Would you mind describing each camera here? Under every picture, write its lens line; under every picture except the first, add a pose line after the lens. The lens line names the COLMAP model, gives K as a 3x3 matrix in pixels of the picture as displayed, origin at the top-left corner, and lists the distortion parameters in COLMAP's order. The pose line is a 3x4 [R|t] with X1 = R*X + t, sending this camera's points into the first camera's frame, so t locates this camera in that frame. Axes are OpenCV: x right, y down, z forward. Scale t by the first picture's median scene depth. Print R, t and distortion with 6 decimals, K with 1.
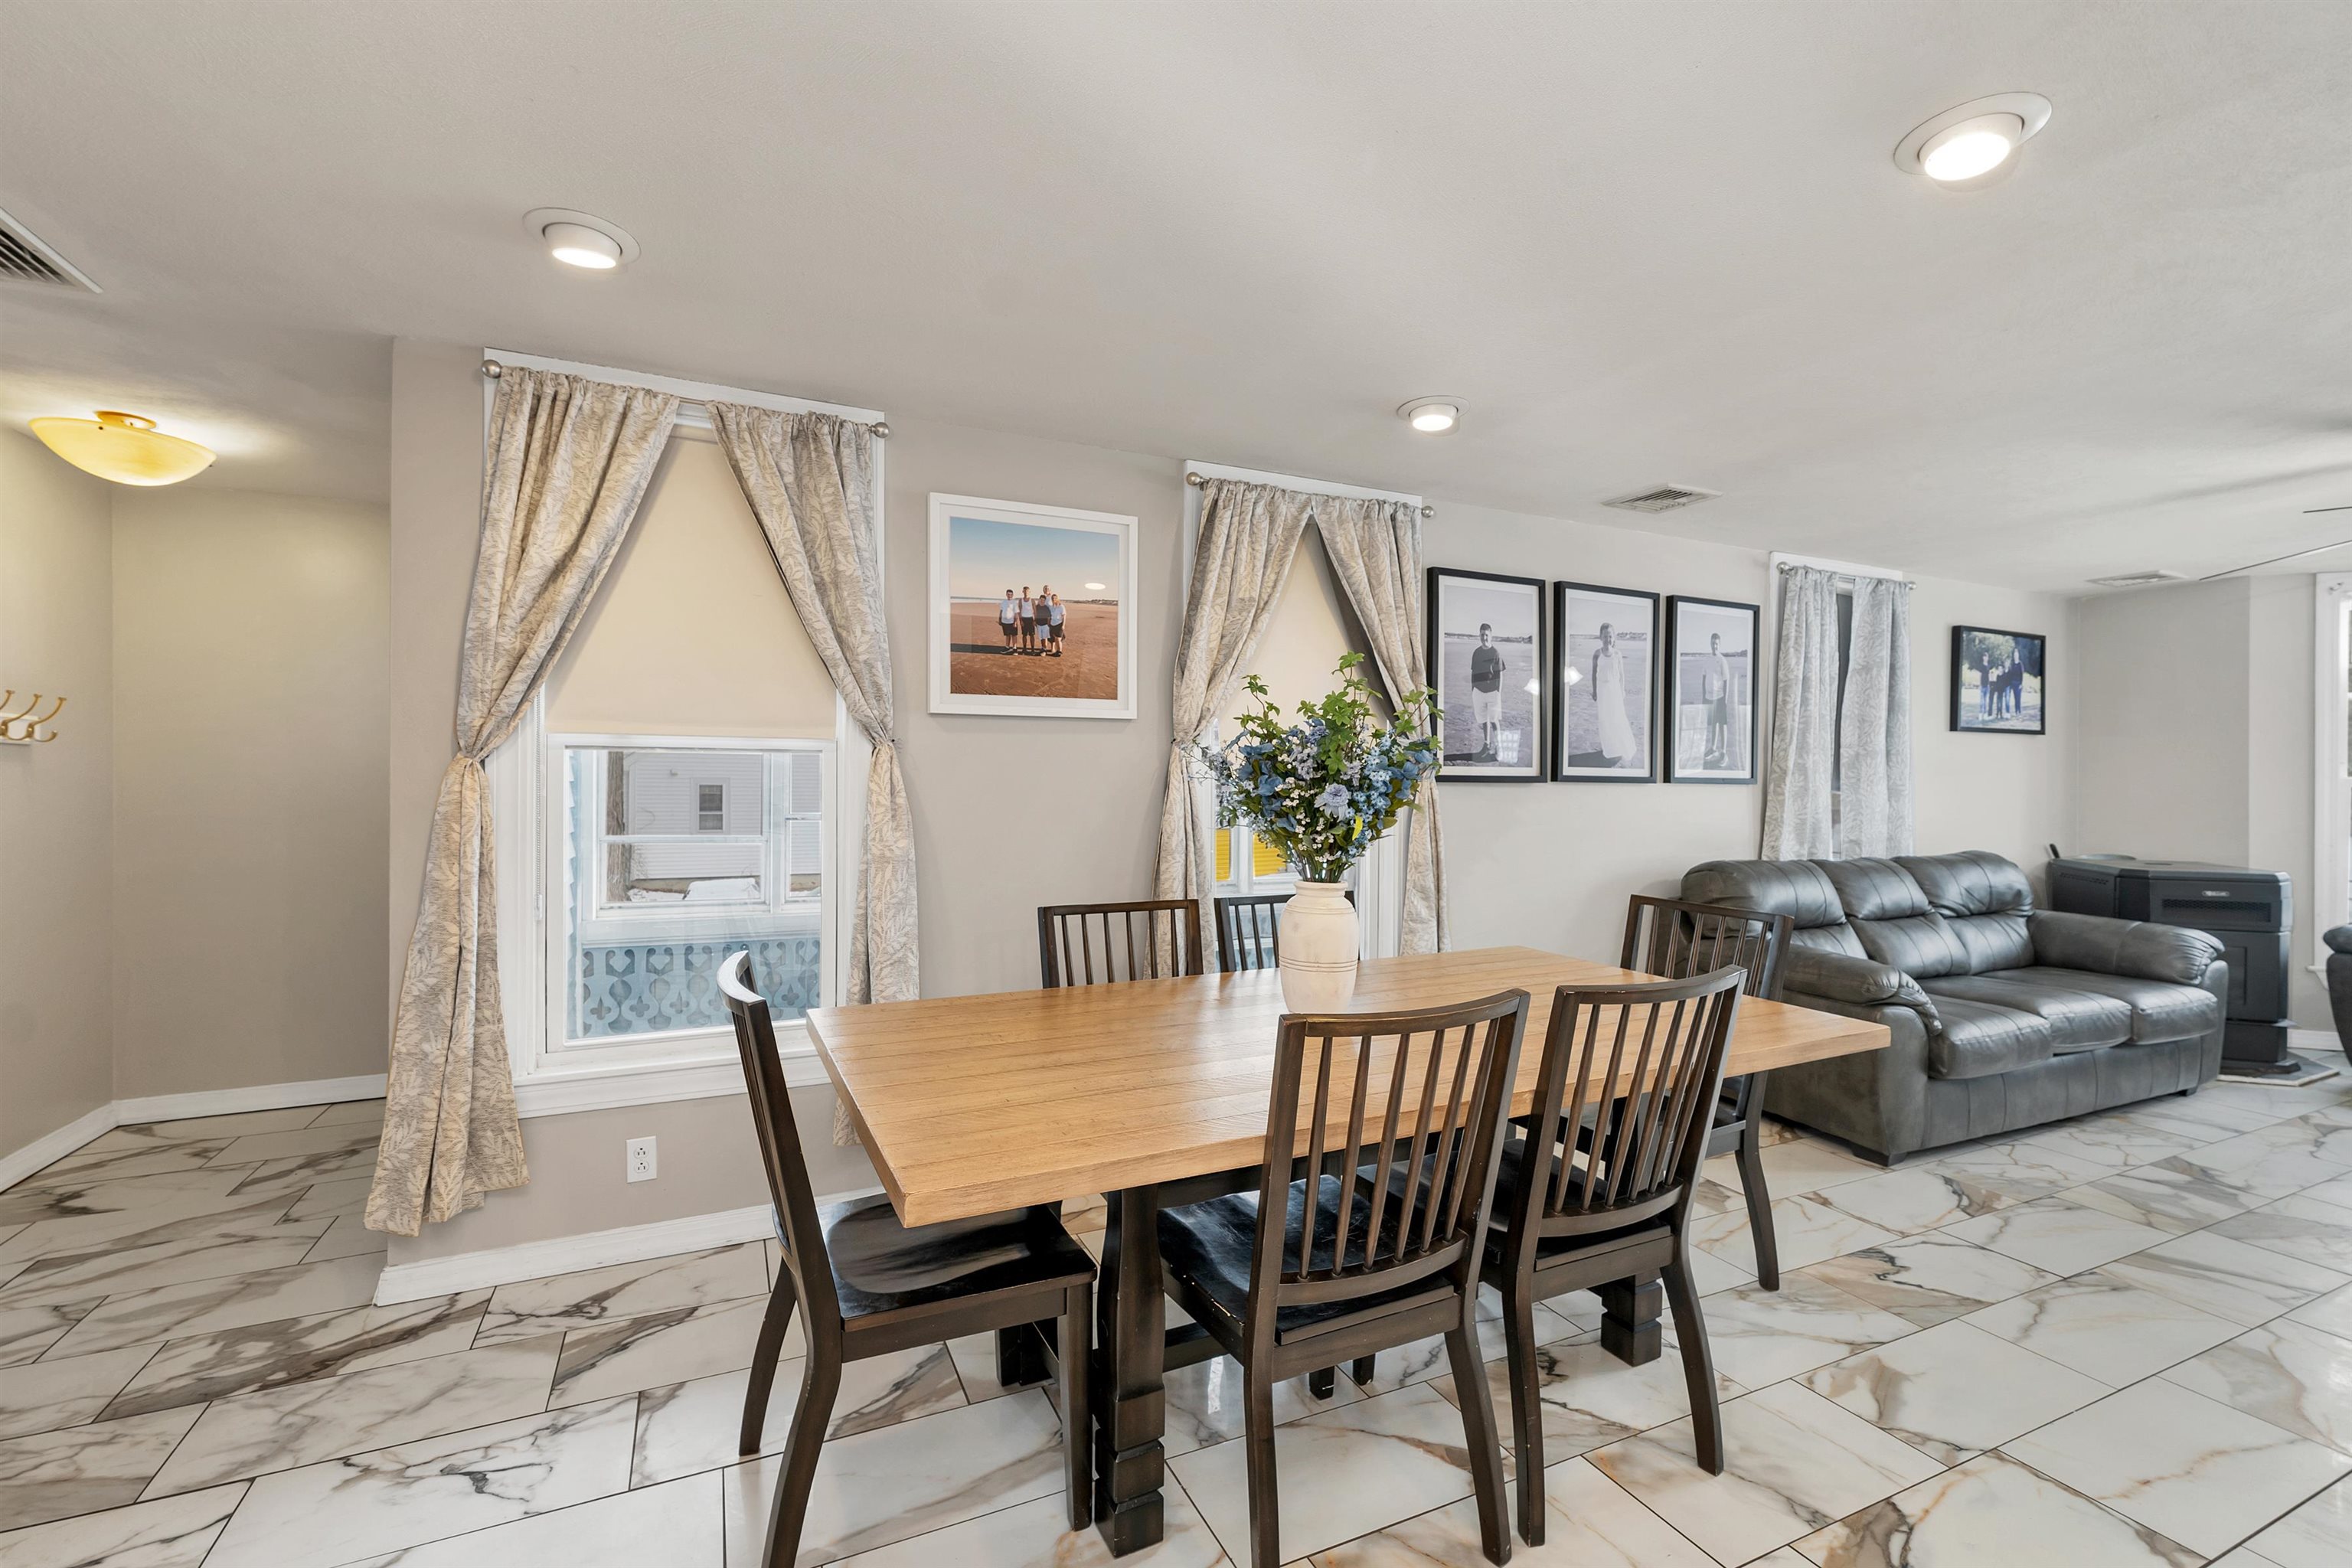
lens RADIAL K [[982.2, 0, 1157.9], [0, 982.2, 785.9], [0, 0, 1]] dist [0.015091, -0.000258]
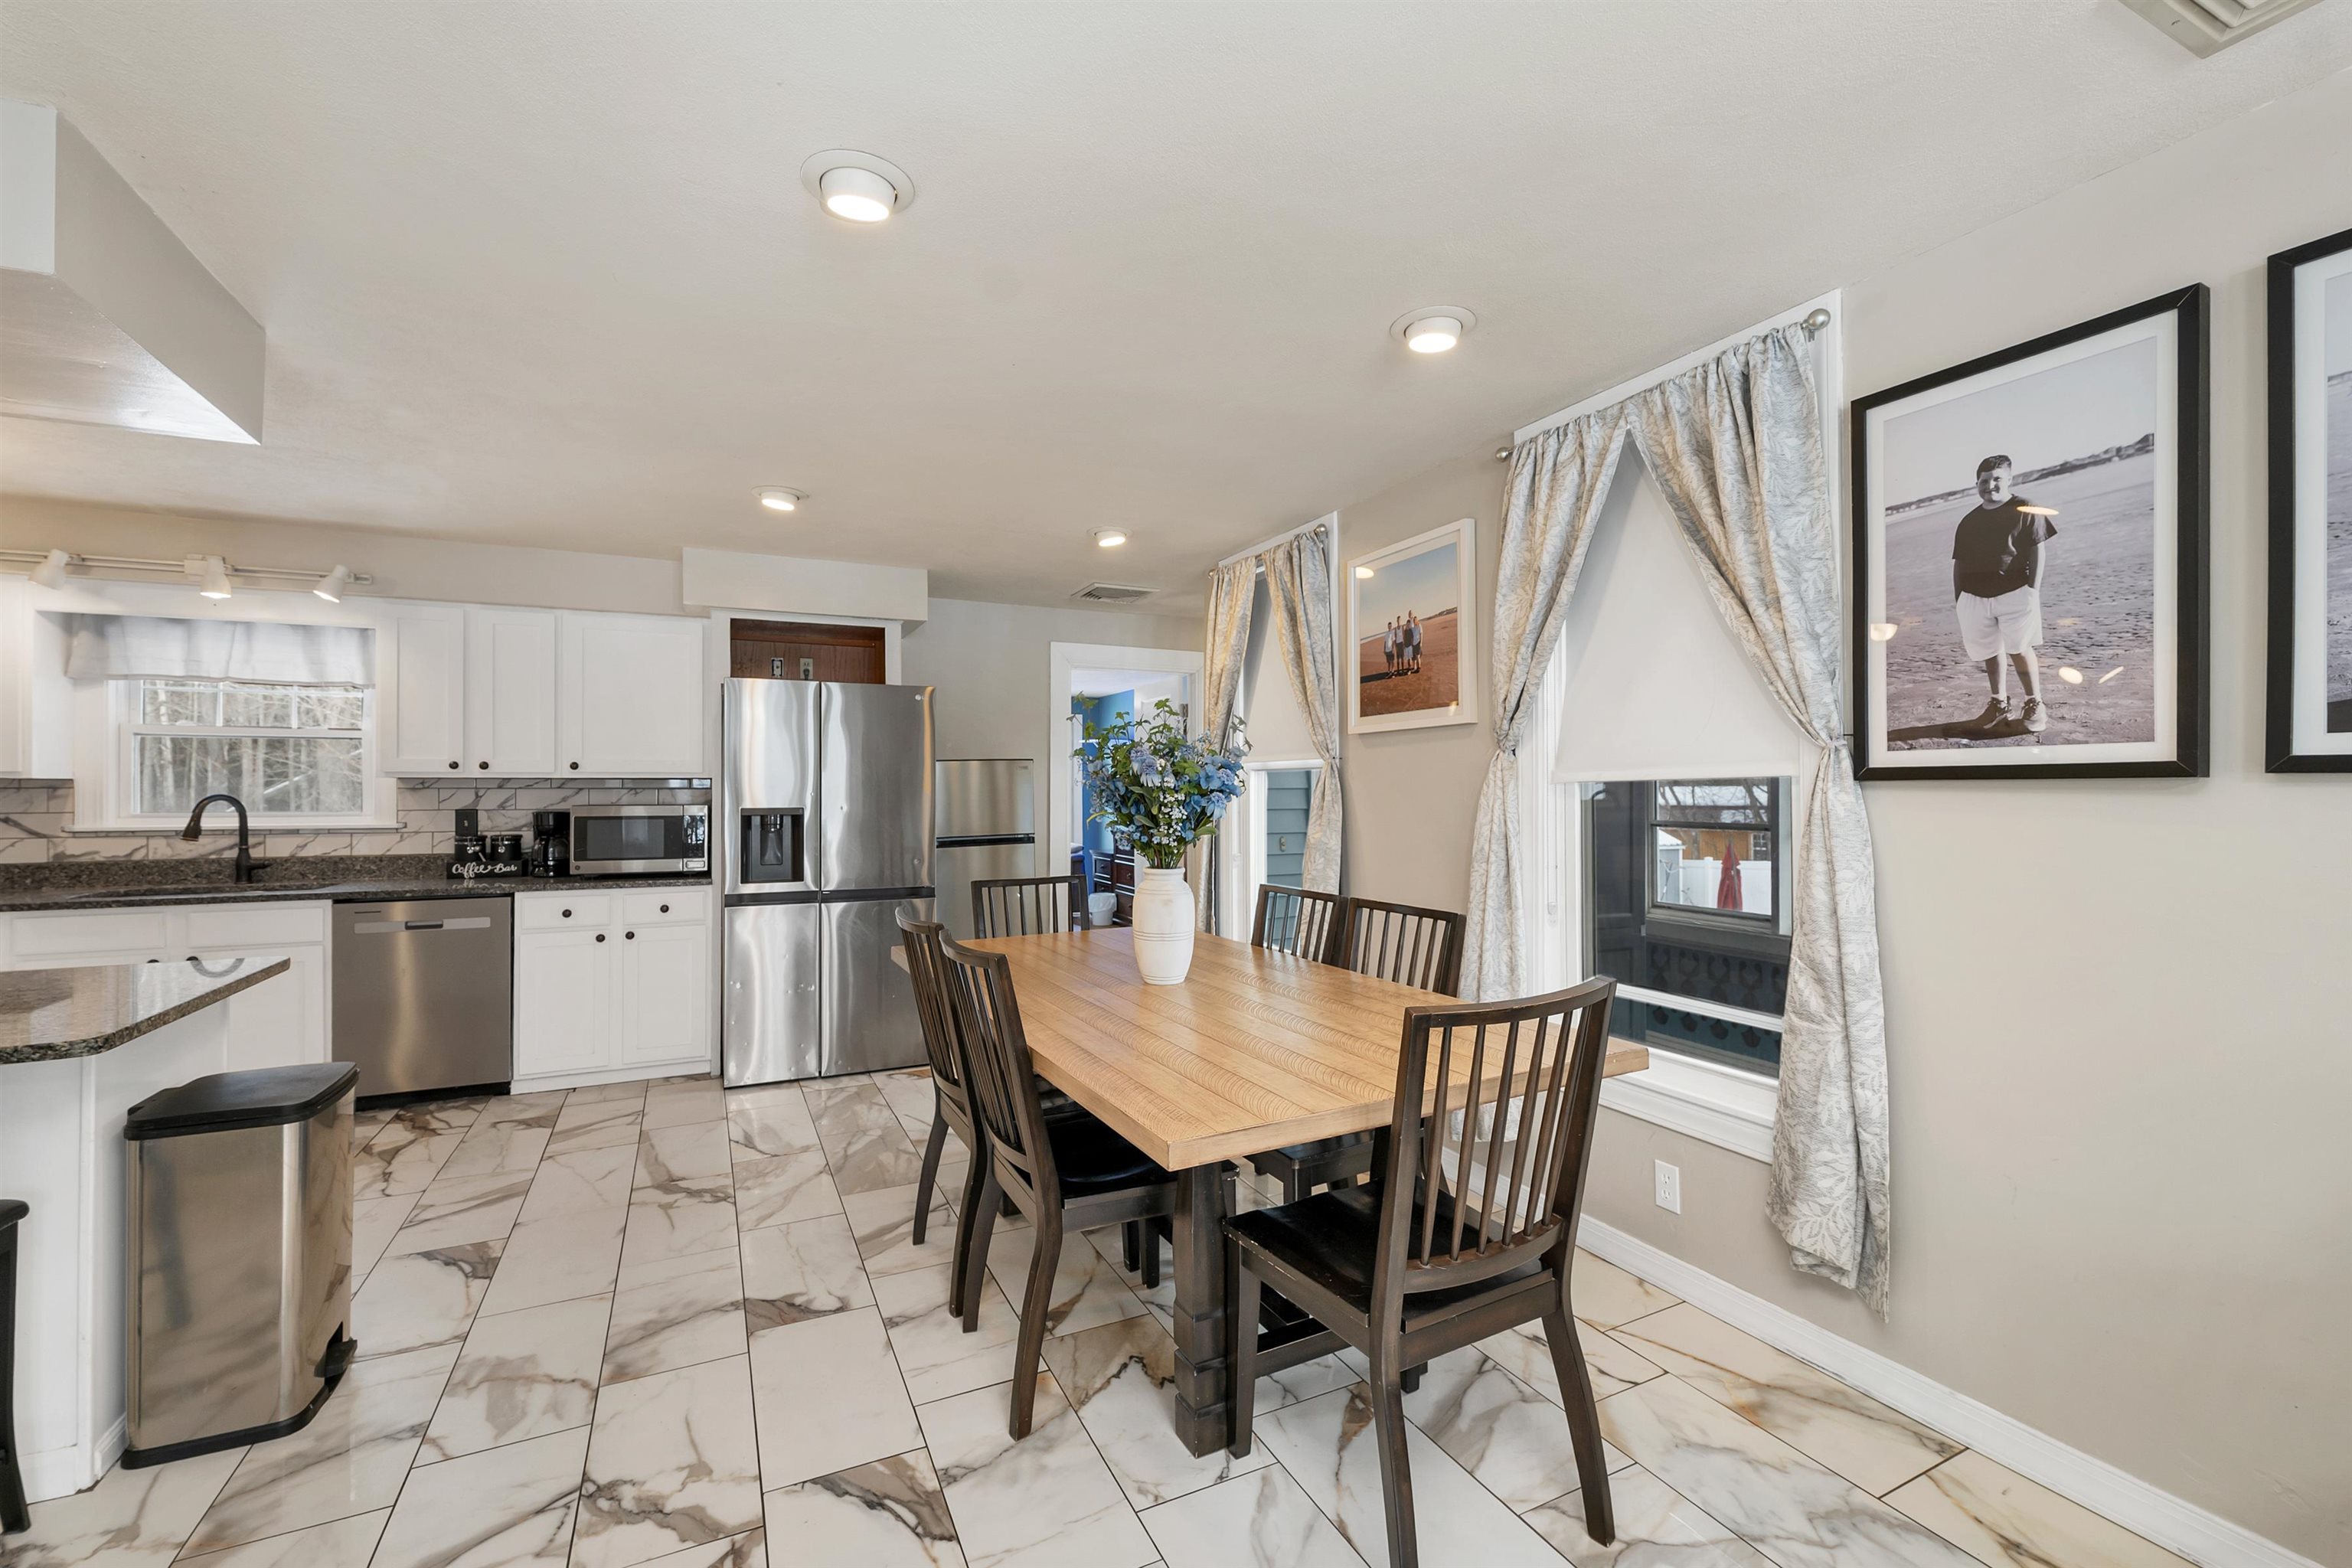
lens RADIAL K [[982.2, 0, 1167.4], [0, 982.2, 787.1], [0, 0, 1]] dist [0.015091, -0.000258]
pose [[0.025921, -0.004461, -0.999654, 0.990720], [0.009046, 0.999950, -0.004227, -0.001528], [0.999623, -0.008934, 0.025960, 0.692419]]
